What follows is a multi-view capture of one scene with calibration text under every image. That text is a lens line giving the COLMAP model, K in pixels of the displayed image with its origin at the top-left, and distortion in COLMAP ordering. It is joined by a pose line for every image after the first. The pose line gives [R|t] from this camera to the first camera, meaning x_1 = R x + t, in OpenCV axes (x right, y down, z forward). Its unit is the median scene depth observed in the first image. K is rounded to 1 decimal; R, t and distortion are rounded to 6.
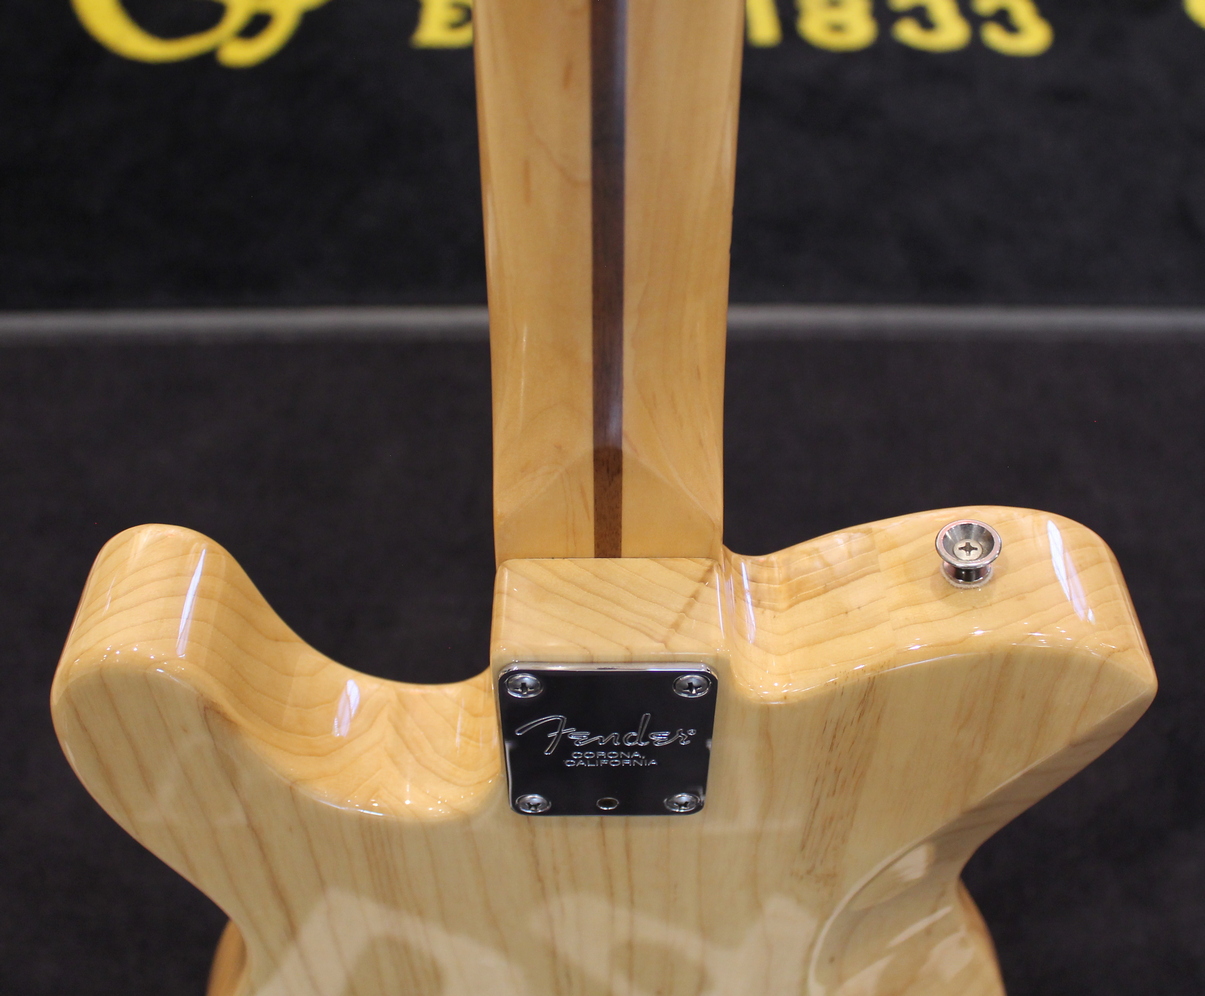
lens RADIAL K [[1311.9, 0, 612.3], [0, 1311.9, 488.3], [0, 0, 1]] dist [-0.112990, 0.000000]
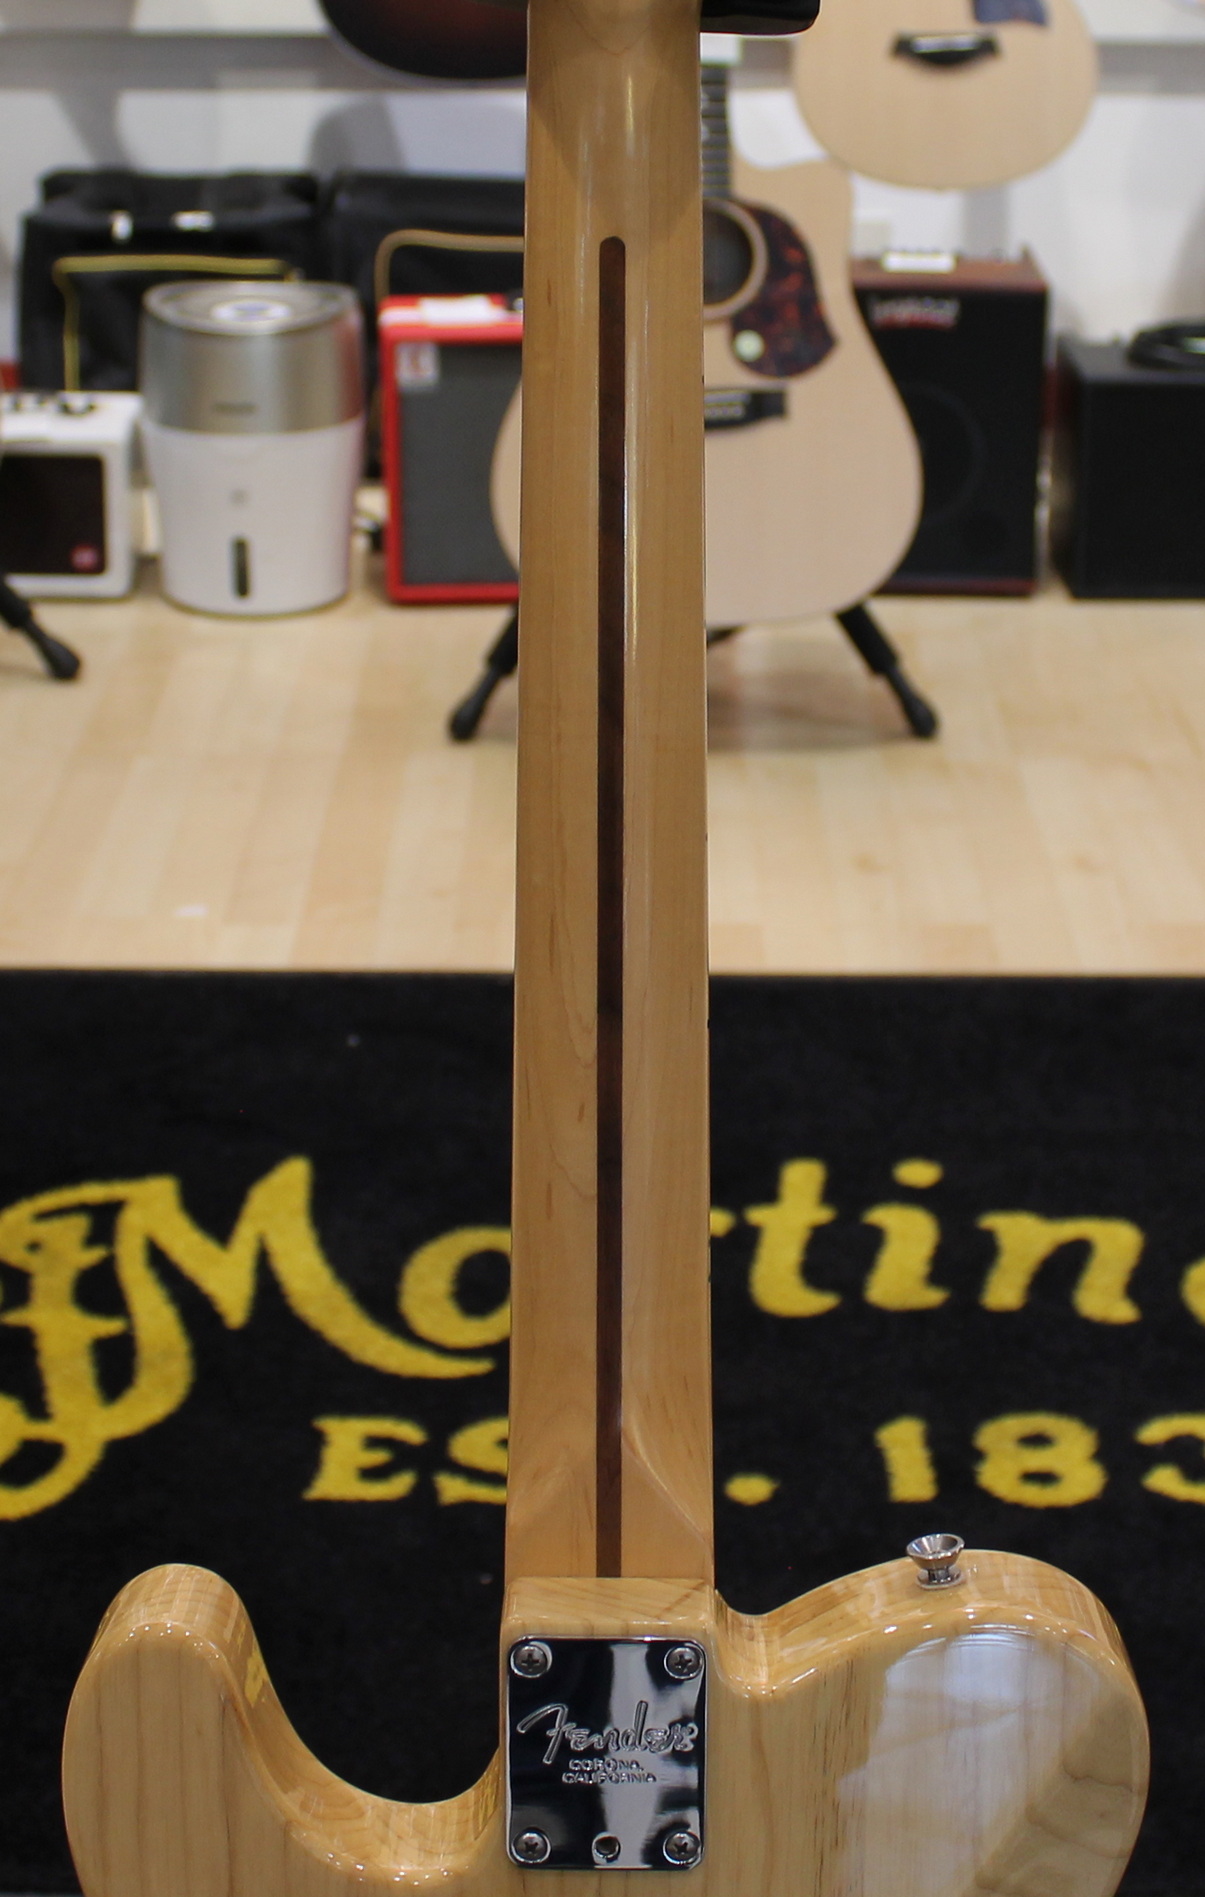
lens RADIAL K [[3006.0, 0, 589.1], [0, 3006.0, 943.9], [0, 0, 1]] dist [-0.131385, 0.000000]
pose [[0.999630, 0.003993, -0.026911, 0.046224], [-0.018102, 0.836053, -0.548350, 0.998052], [0.020310, 0.548634, 0.835816, -1.387203]]
